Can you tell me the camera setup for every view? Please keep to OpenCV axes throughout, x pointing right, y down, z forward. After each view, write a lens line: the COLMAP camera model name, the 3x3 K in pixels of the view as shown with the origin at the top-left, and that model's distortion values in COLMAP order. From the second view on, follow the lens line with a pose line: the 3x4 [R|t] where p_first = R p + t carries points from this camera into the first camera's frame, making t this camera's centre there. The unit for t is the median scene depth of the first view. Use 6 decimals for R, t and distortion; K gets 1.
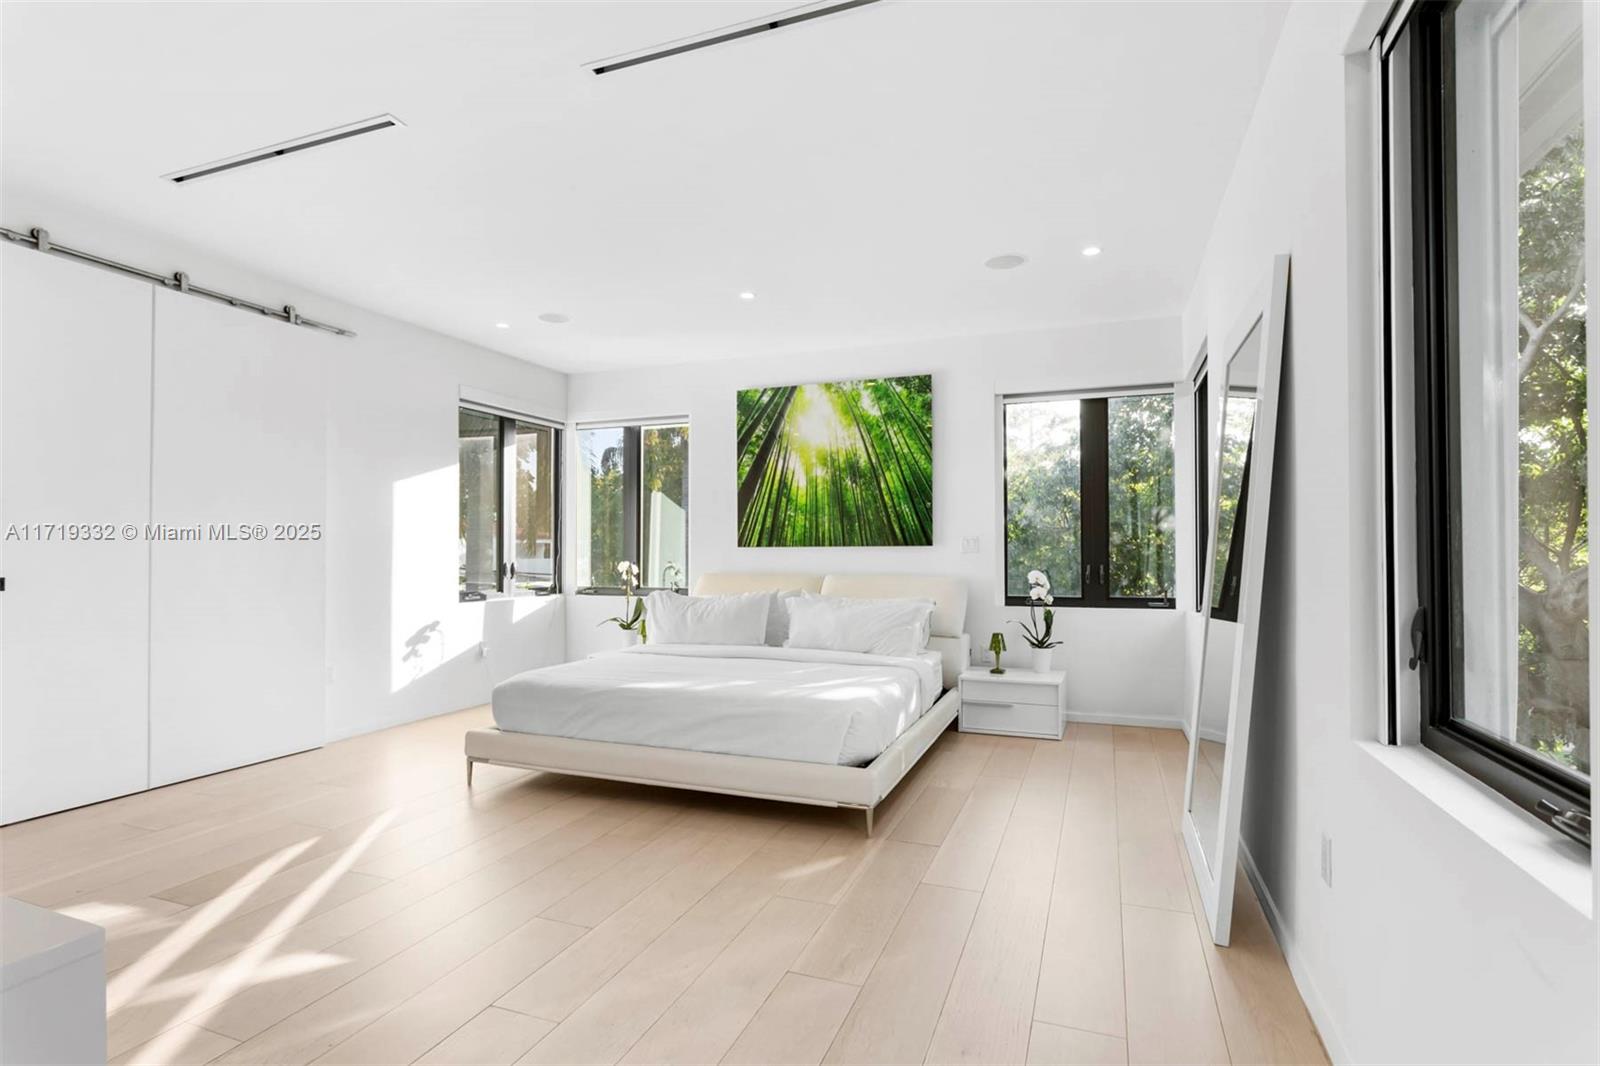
lens RADIAL K [[786.0, 0, 800.0], [0, 786.0, 533.0], [0, 0, 1]] dist [-0.000692, 0.015162]
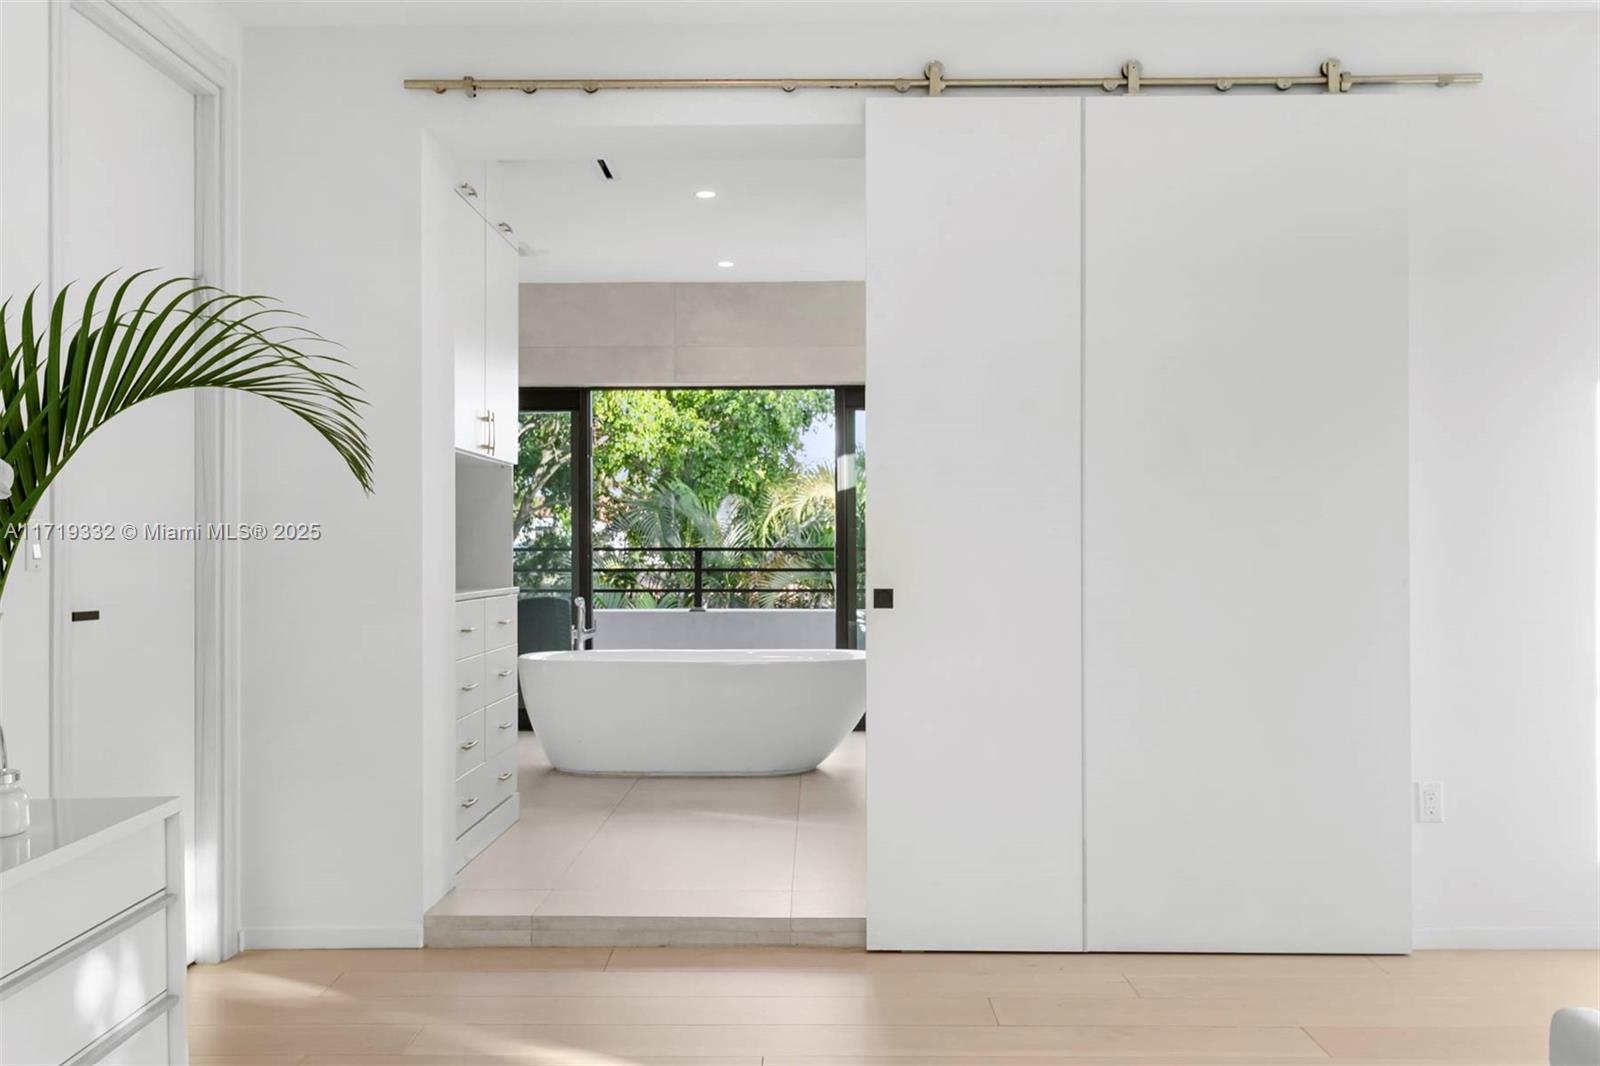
lens RADIAL K [[1518.7, 0, 800.0], [0, 1518.7, 533.0], [0, 0, 1]] dist [0.007691, 0.004273]
pose [[0.345128, -0.010700, -0.938495, 0.119486], [0.026478, 0.999648, -0.001660, 0.005106], [0.938182, -0.024276, 0.345290, 0.285104]]
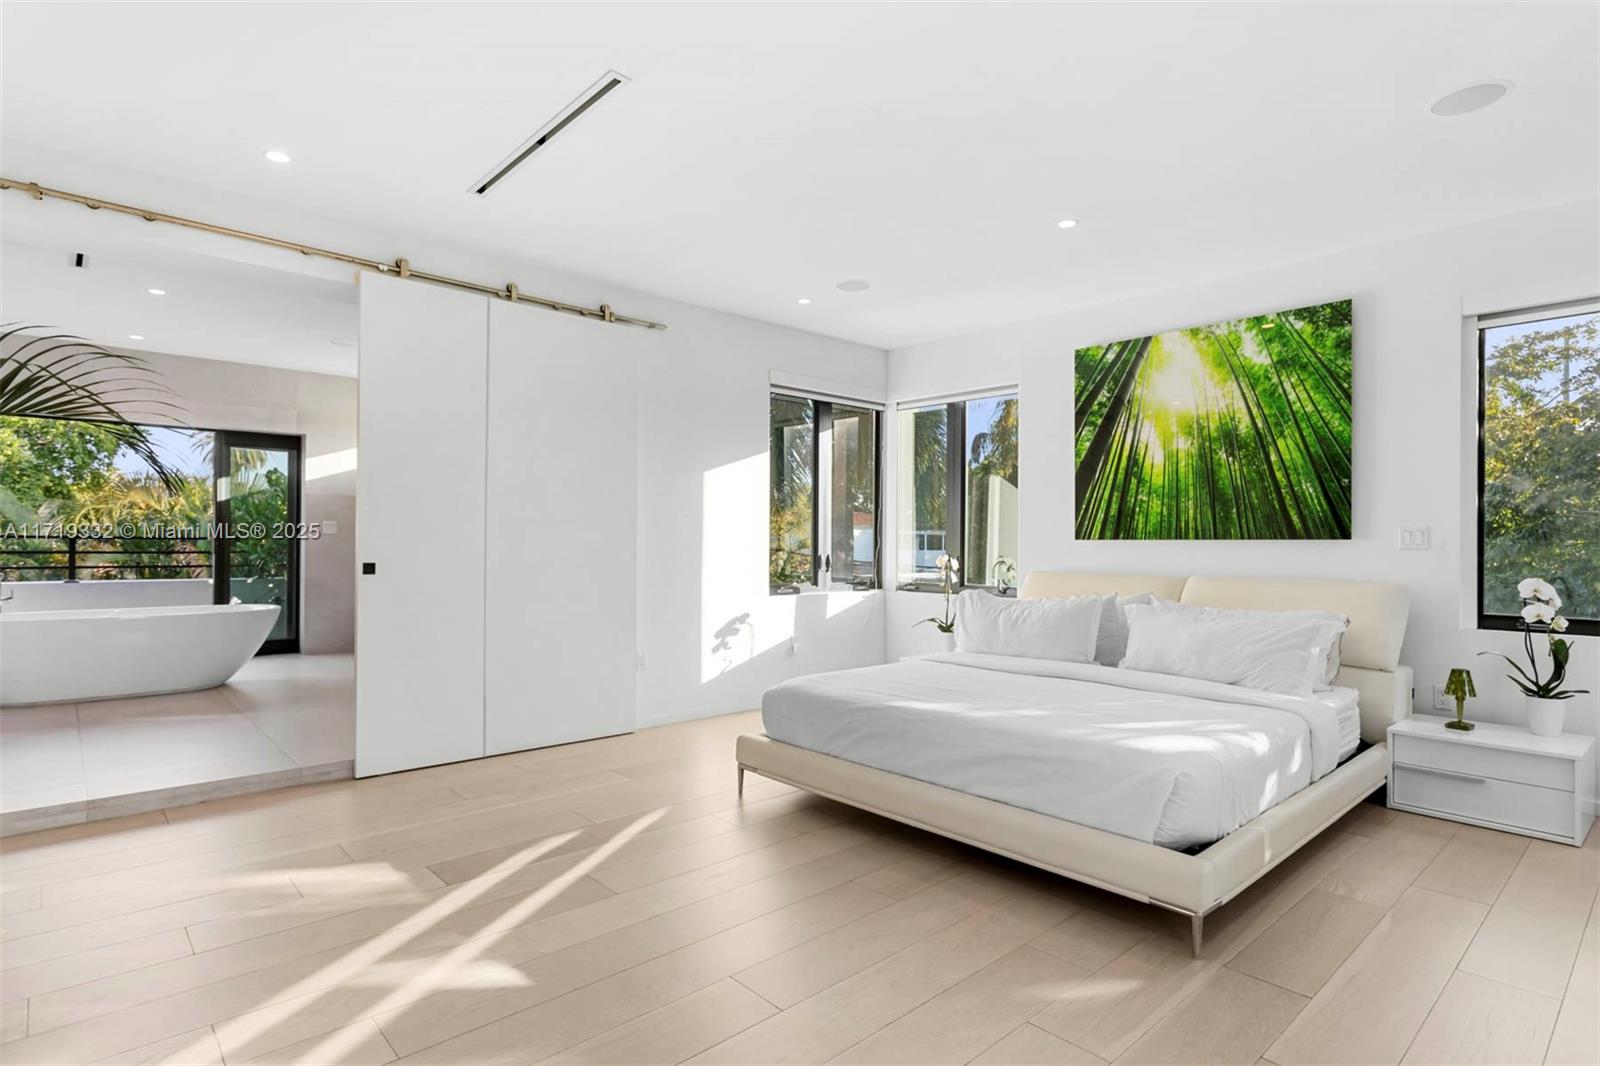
lens RADIAL K [[824.4, 0, 811.3], [0, 824.4, 535.6], [0, 0, 1]] dist [0.003318, 0.002105]
pose [[0.898668, 0.003128, -0.438619, 0.060826], [0.003113, 0.999904, 0.013510, 0.001237], [0.438619, -0.013507, 0.898572, 0.117553]]
